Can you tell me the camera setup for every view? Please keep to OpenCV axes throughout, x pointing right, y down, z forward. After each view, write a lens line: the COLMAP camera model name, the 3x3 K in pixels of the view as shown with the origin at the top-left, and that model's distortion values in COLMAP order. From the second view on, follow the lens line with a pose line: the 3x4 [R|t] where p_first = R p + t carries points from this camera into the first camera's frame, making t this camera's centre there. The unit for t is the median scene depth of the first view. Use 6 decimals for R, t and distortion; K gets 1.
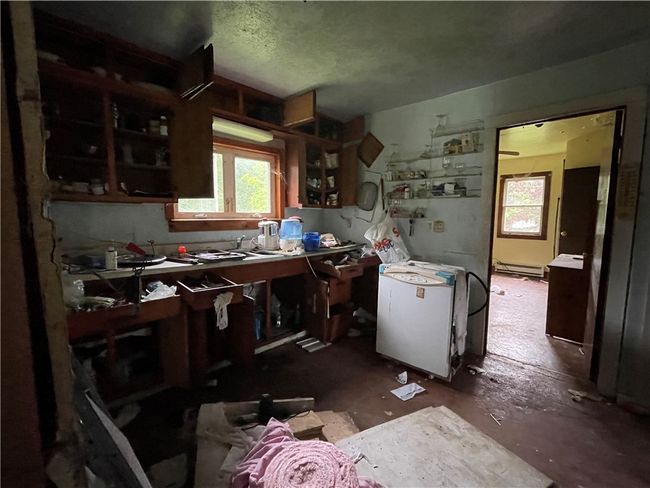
lens RADIAL K [[296.1, 0, 325.9], [0, 296.1, 244.6], [0, 0, 1]] dist [-0.000416, -0.000033]
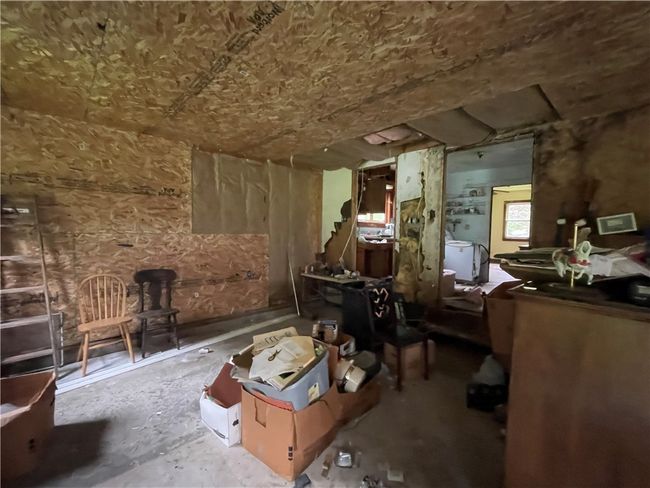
lens RADIAL K [[296.1, 0, 323.3], [0, 296.1, 244.1], [0, 0, 1]] dist [-0.000416, -0.000033]
pose [[0.997968, 0.018139, -0.061084, -0.614969], [-0.021681, 0.998091, -0.057836, 0.238153], [0.059918, 0.059043, 0.996456, -1.402848]]
